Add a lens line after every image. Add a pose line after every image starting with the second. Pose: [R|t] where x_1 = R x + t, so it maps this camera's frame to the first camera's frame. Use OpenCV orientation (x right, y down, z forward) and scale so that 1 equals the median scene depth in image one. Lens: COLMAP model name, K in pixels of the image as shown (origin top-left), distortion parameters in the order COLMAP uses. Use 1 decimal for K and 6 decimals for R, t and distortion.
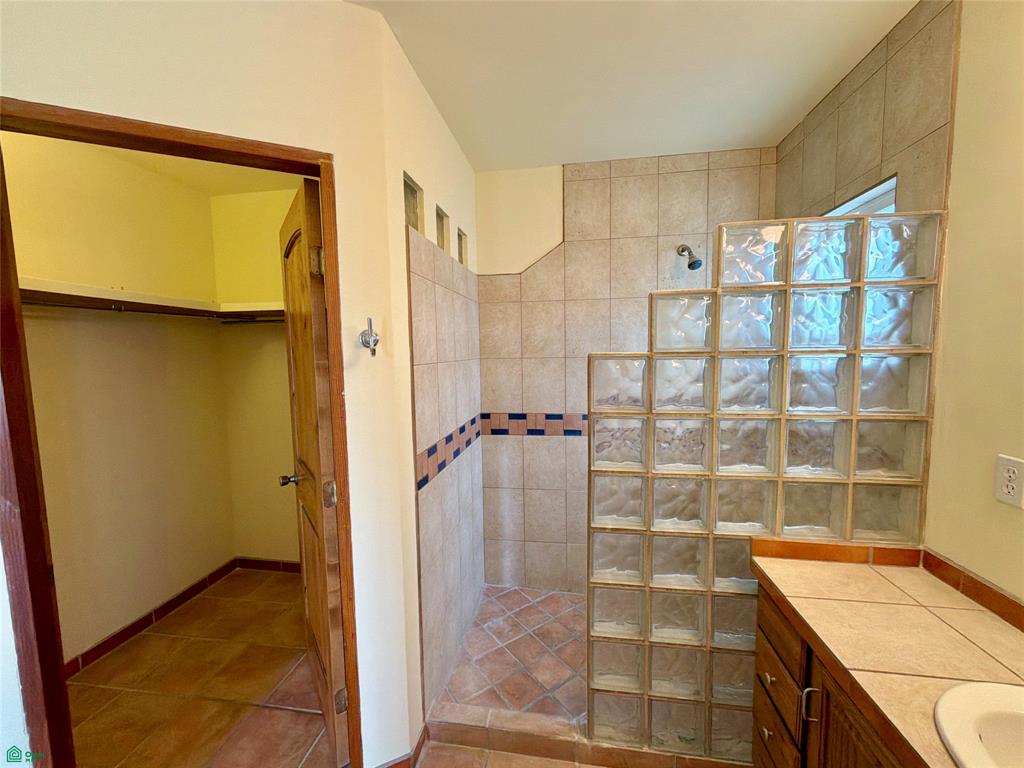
lens RADIAL K [[409.1, 0, 512.4], [0, 409.1, 385.7], [0, 0, 1]] dist [-0.000784, -0.000242]
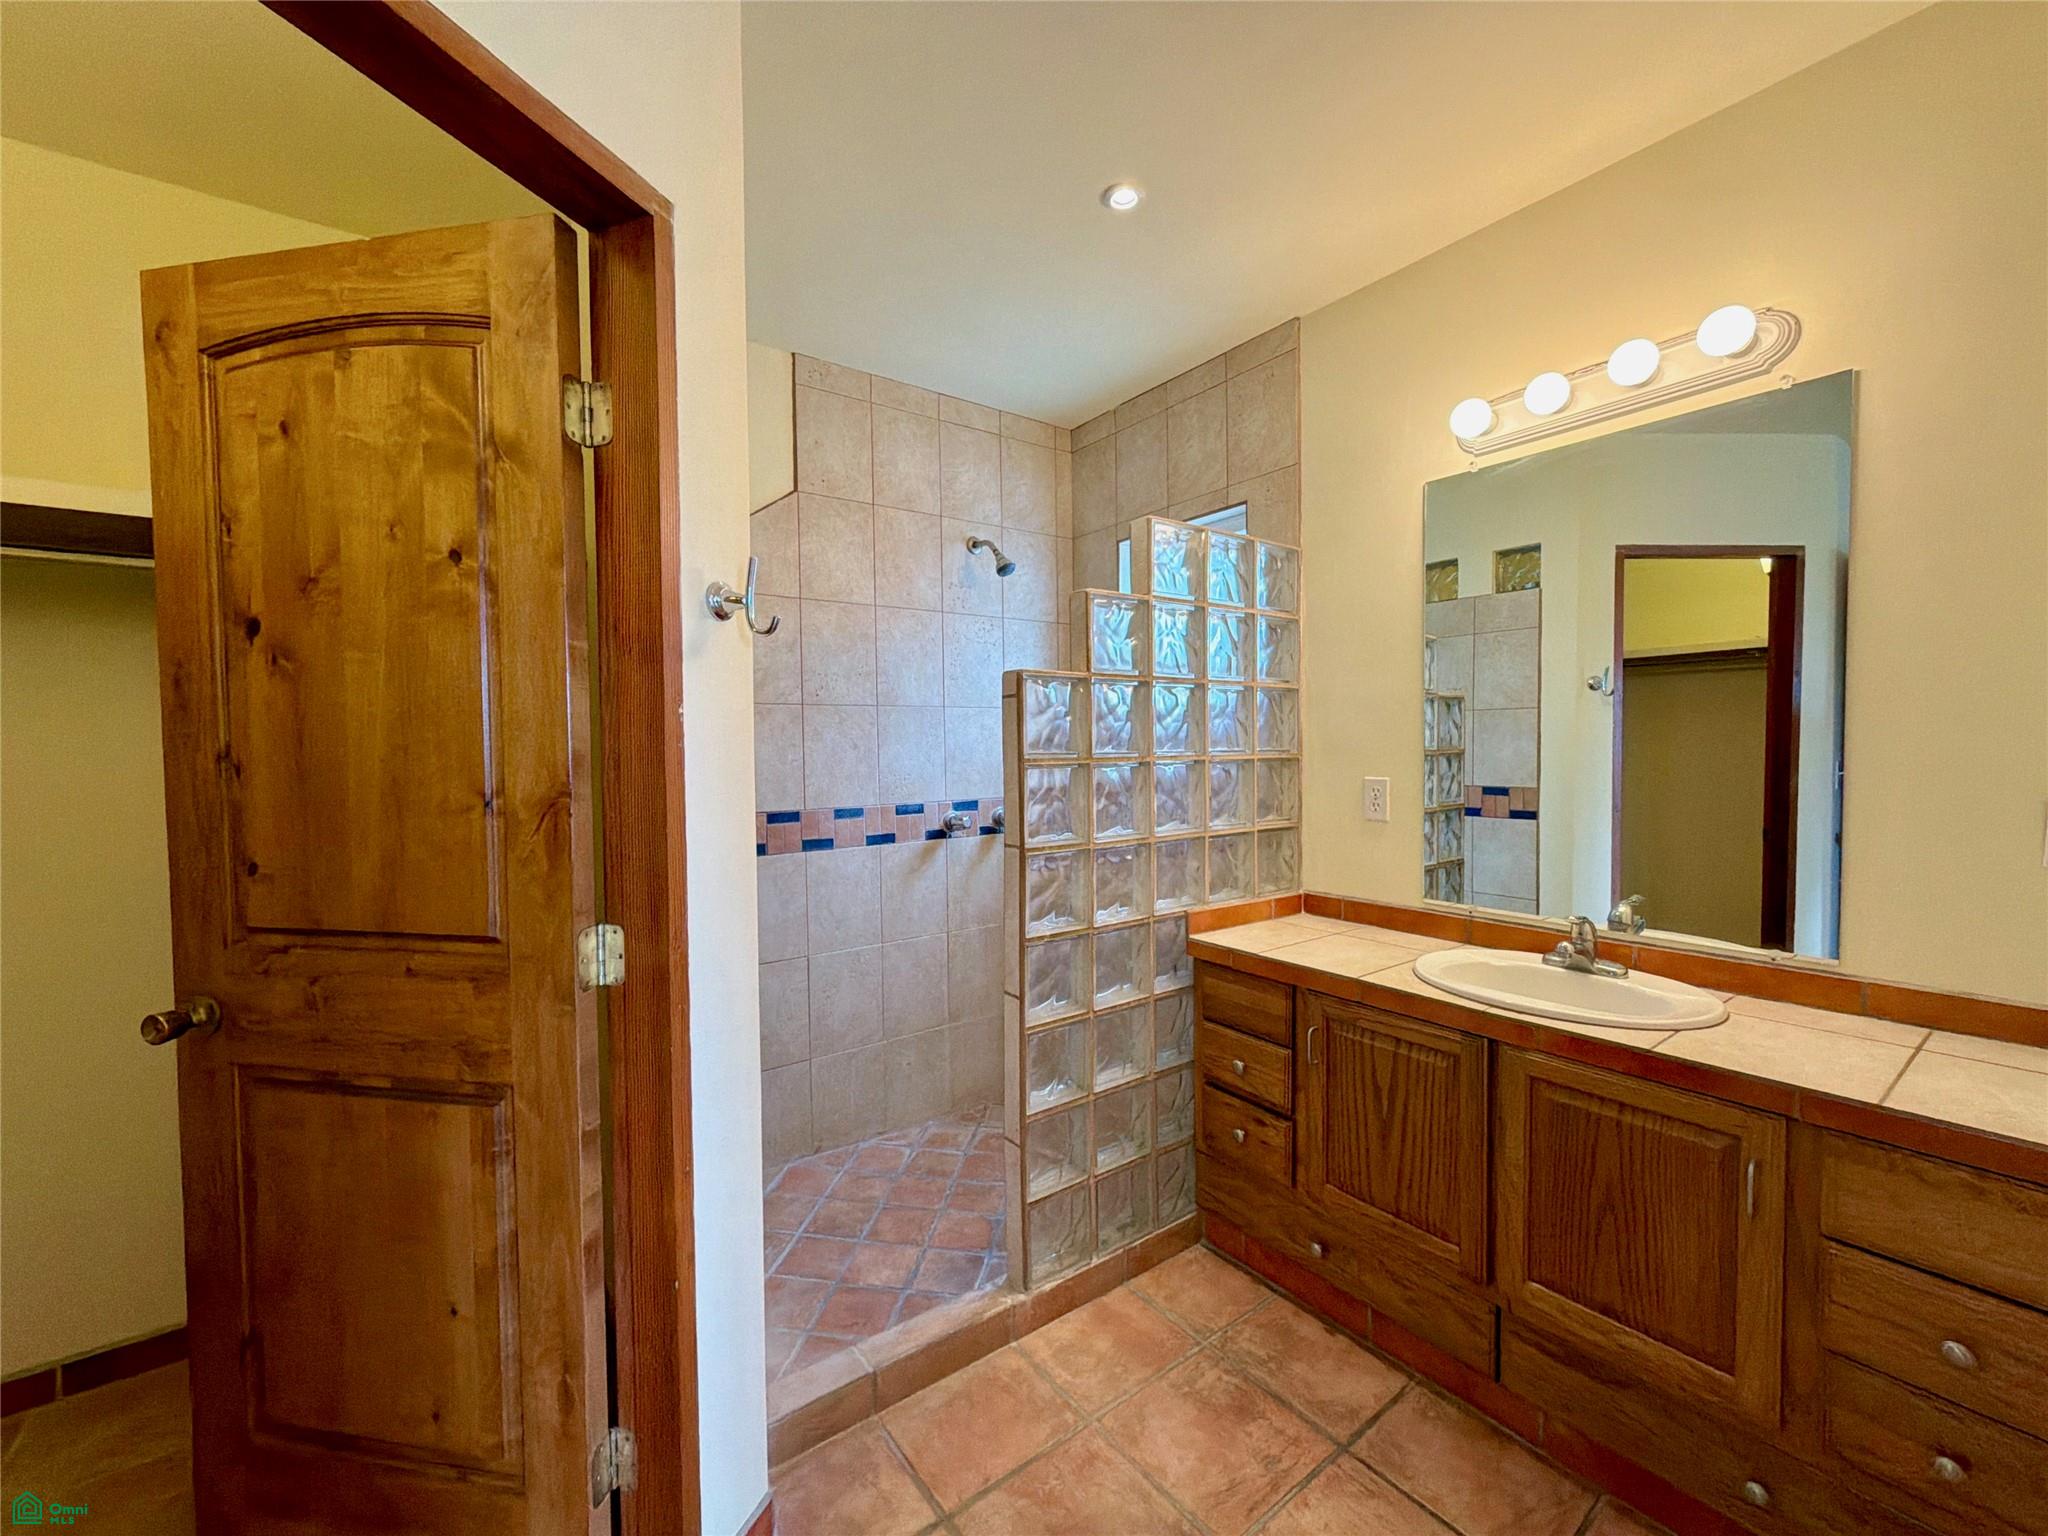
lens RADIAL K [[818.1, 0, 1024.8], [0, 818.1, 771.4], [0, 0, 1]] dist [-0.000784, -0.000242]
pose [[0.707273, -0.015534, 0.706770, -0.677840], [0.061322, 0.997338, -0.039445, 0.126769], [-0.704276, 0.071239, 0.706343, 0.069708]]
